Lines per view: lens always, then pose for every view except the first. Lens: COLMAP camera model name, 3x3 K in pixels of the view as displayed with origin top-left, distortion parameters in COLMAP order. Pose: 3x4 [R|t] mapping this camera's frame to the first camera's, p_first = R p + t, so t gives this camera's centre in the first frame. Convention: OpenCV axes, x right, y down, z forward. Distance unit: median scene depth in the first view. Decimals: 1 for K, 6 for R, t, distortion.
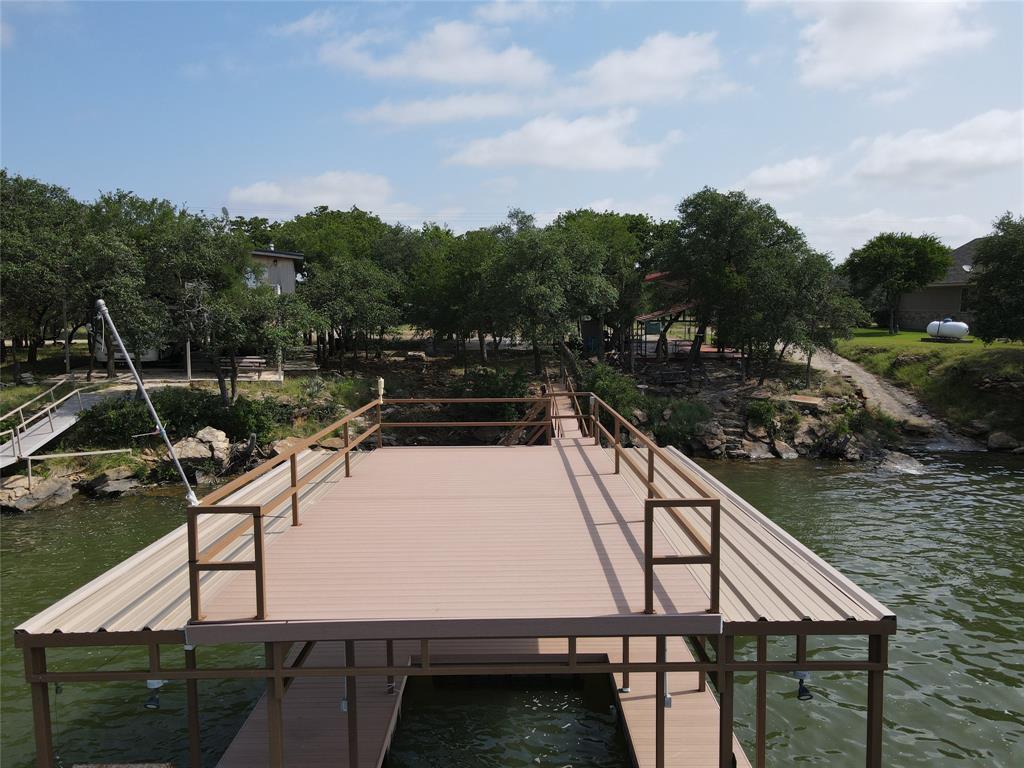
lens RADIAL K [[751.6, 0, 511.0], [0, 751.6, 392.4], [0, 0, 1]] dist [0.004571, 0.028059]
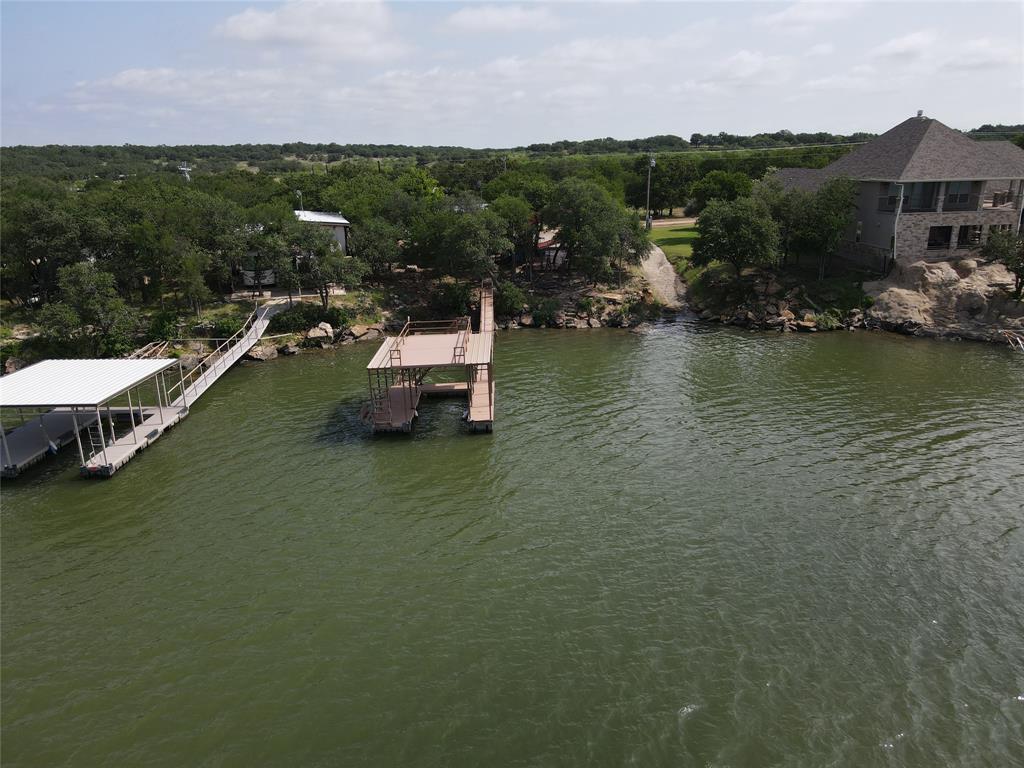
lens RADIAL K [[751.6, 0, 511.0], [0, 751.6, 392.4], [0, 0, 1]] dist [0.004571, 0.028059]
pose [[0.999524, -0.030126, 0.006705, 0.112926], [0.028311, 0.981488, 0.189420, -0.132182], [-0.012287, -0.189140, 0.981873, -1.043573]]
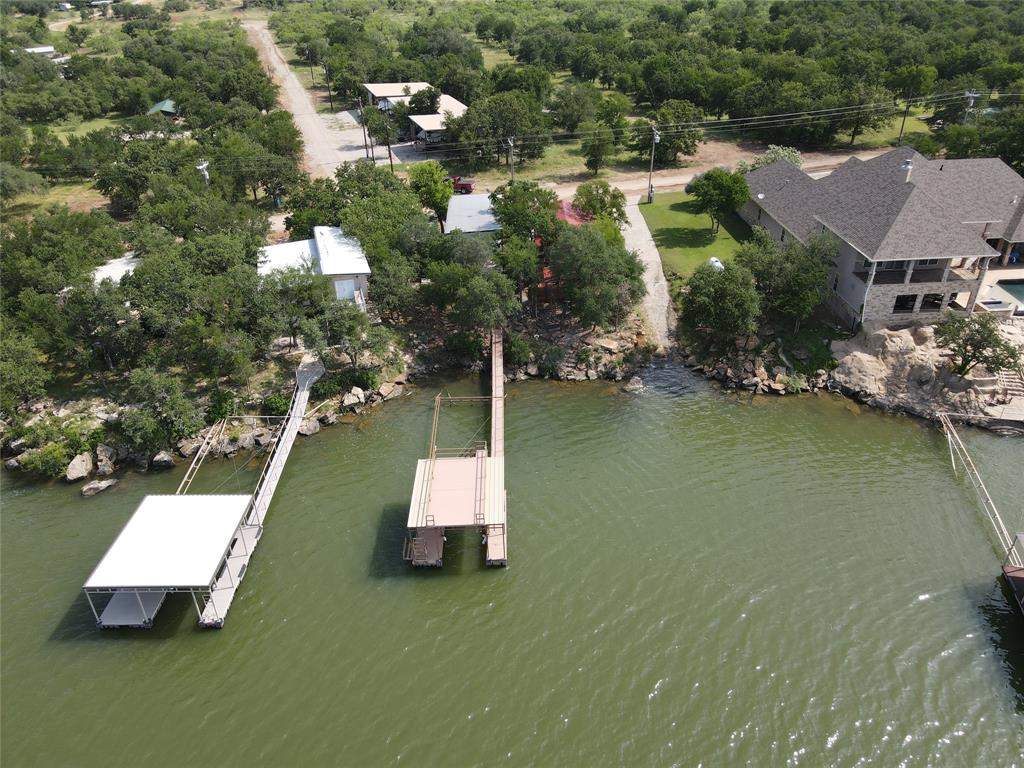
lens RADIAL K [[751.6, 0, 511.0], [0, 751.6, 392.4], [0, 0, 1]] dist [0.004571, 0.028059]
pose [[0.999696, -0.024643, -0.001189, 0.111048], [0.022855, 0.906865, 0.420800, -0.850932], [-0.009292, -0.420699, 0.907152, -1.128202]]
